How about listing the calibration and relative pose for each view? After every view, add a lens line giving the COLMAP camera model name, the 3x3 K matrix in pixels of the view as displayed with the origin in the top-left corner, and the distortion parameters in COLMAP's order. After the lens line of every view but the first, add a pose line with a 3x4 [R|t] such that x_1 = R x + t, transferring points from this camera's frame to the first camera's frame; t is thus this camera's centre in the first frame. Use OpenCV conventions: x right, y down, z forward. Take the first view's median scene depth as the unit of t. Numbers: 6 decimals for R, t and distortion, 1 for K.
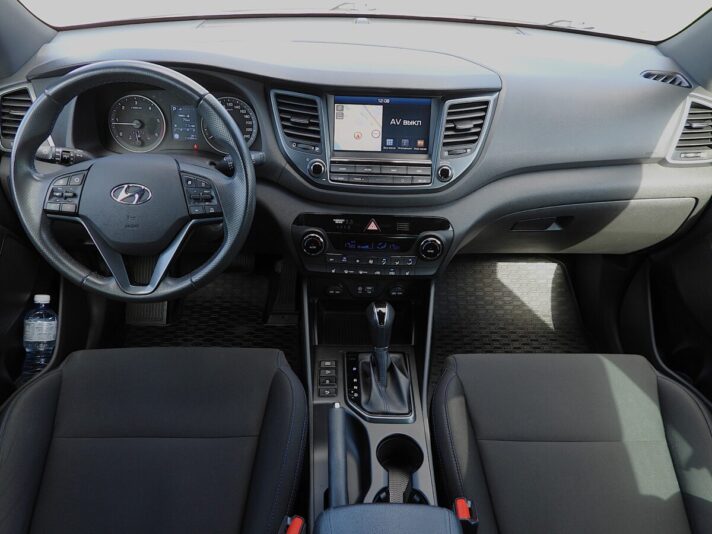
lens RADIAL K [[501.3, 0, 357.0], [0, 501.3, 267.8], [0, 0, 1]] dist [-0.001972, -0.000400]
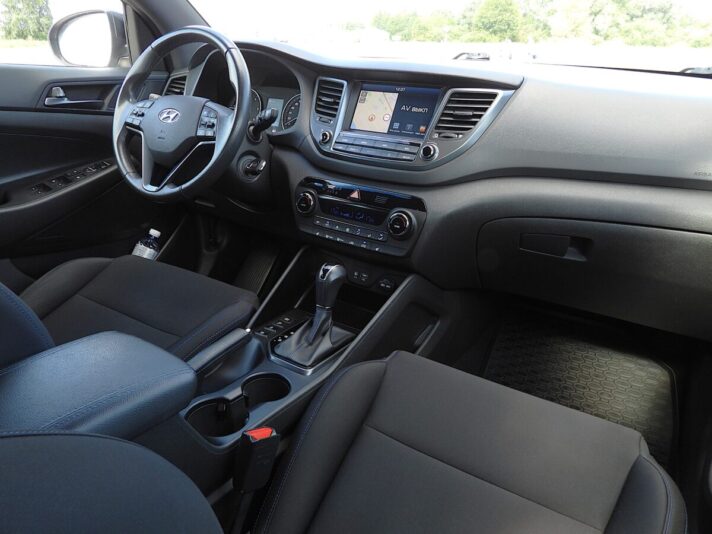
lens RADIAL K [[501.3, 0, 356.9], [0, 501.3, 268.9], [0, 0, 1]] dist [-0.001972, -0.000400]
pose [[0.843806, 0.213030, -0.492553, 0.582803], [-0.334316, 0.926642, -0.171951, 0.238985], [0.419790, 0.309761, 0.853126, 0.159816]]
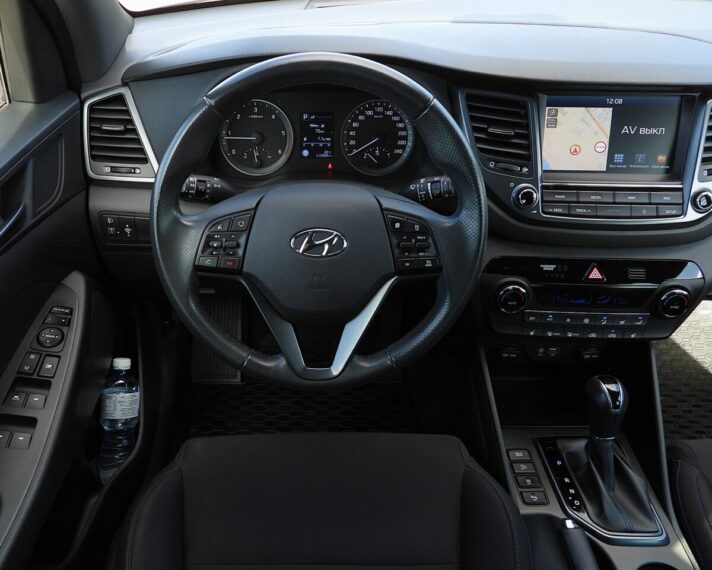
lens RADIAL K [[559.1, 0, 326.9], [0, 559.1, 299.2], [0, 0, 1]] dist [-0.010886, 0.007382]
pose [[0.999366, -0.008898, -0.034467, -0.335631], [0.009891, 0.999537, 0.028775, -0.073560], [0.034195, -0.029097, 0.998992, 0.169303]]
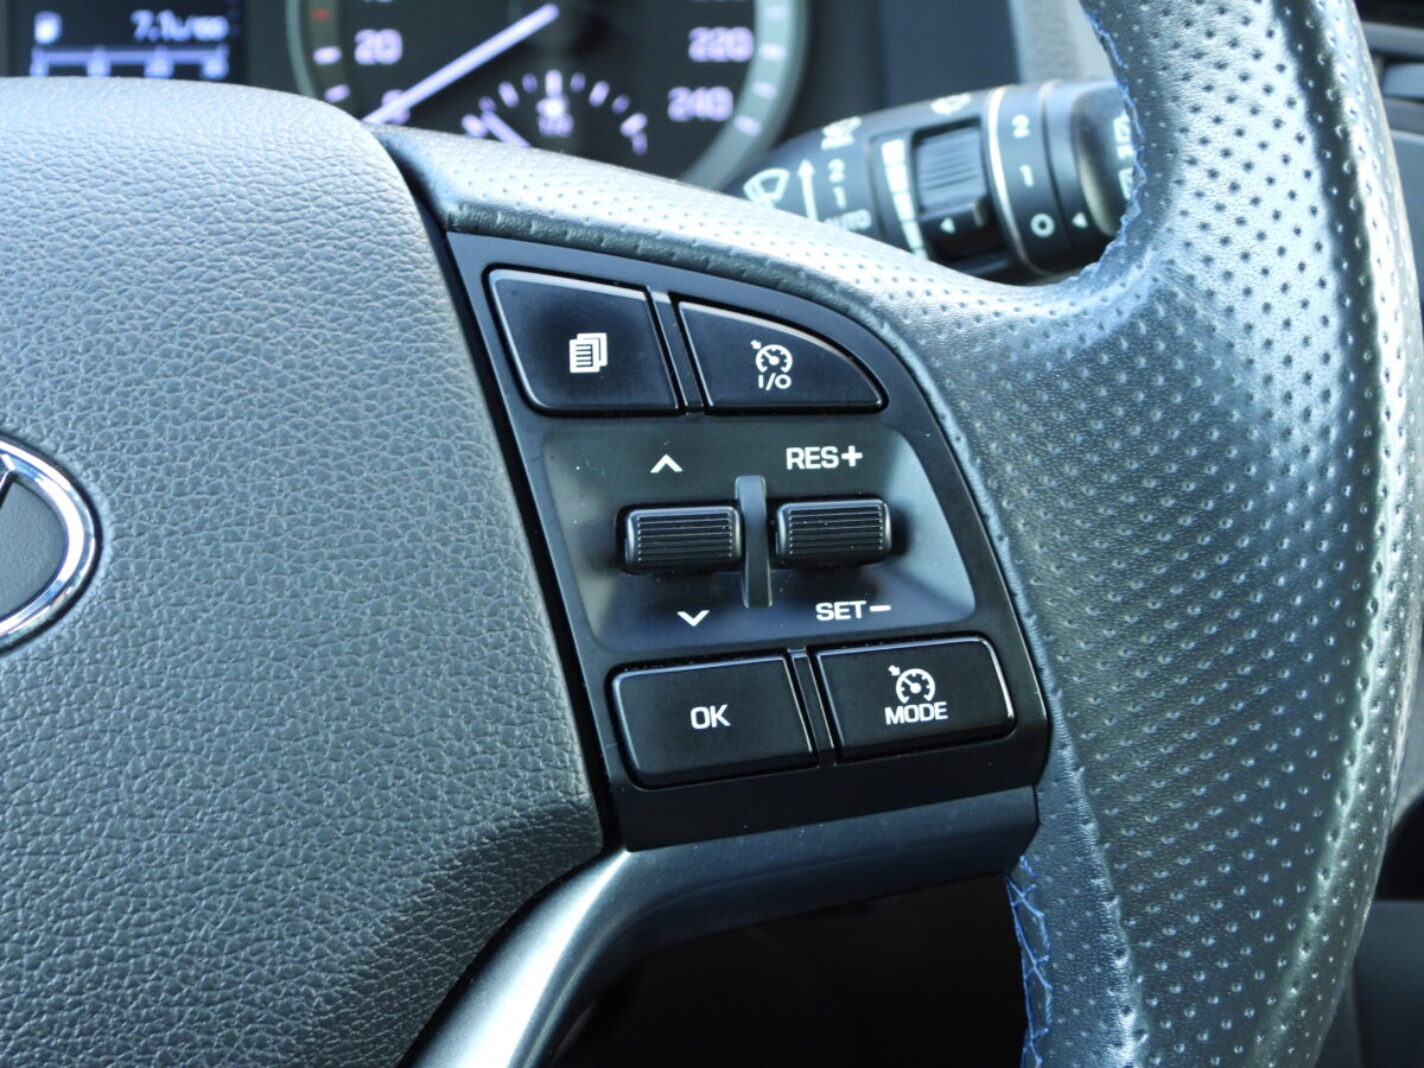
lens RADIAL K [[2676.1, 0, 711.6], [0, 2676.1, 532.8], [0, 0, 1]] dist [0.000007, 0.000000]
pose [[0.997525, -0.059129, 0.038040, -0.273950], [0.066366, 0.970501, -0.231783, -0.041685], [-0.023213, 0.233734, 0.972023, 0.510294]]
